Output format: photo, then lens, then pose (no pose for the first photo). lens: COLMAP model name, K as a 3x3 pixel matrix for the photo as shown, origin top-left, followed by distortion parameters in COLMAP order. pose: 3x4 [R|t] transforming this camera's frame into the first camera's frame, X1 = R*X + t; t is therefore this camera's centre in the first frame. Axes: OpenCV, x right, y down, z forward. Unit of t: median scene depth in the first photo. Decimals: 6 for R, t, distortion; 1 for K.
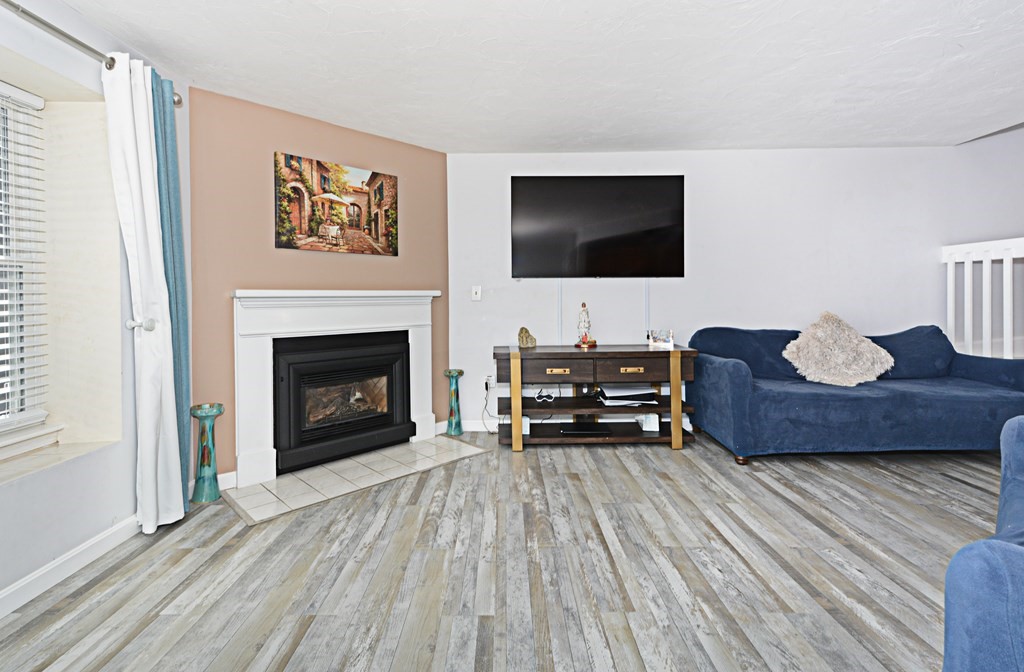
lens RADIAL K [[461.7, 0, 481.9], [0, 461.7, 294.6], [0, 0, 1]] dist [0.001569, -0.000054]
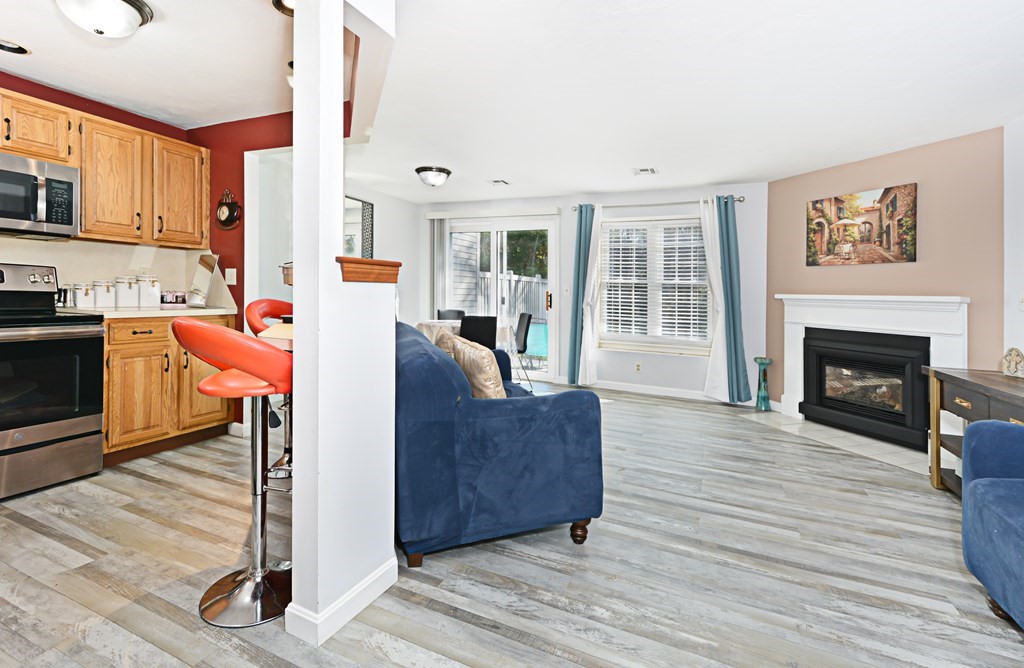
lens RADIAL K [[457.8, 0, 506.8], [0, 457.8, 277.5], [0, 0, 1]] dist [0.002655, -0.001397]
pose [[-0.373486, -0.035384, -0.926961, 1.216678], [-0.018959, 0.999355, -0.030509, -0.001623], [0.927442, 0.006180, -0.373916, 0.622365]]
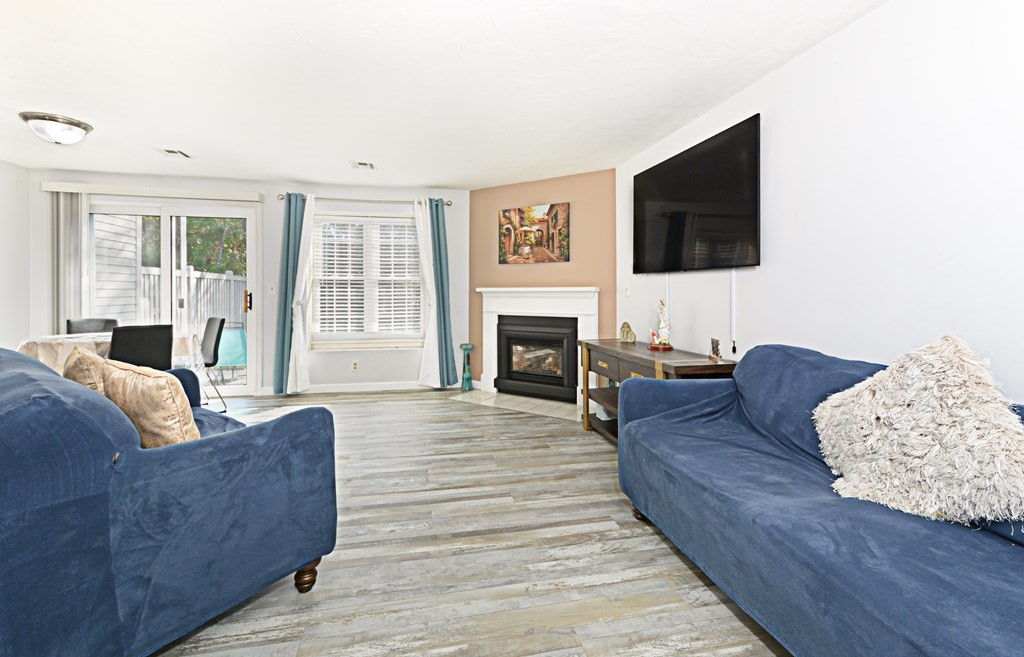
lens RADIAL K [[441.7, 0, 506.9], [0, 441.7, 273.5], [0, 0, 1]] dist [0.008456, -0.001155]
pose [[0.246291, -0.035140, -0.968559, 1.149553], [0.005740, 0.999378, -0.034799, -0.005107], [0.969179, 0.003011, 0.246339, 0.577884]]
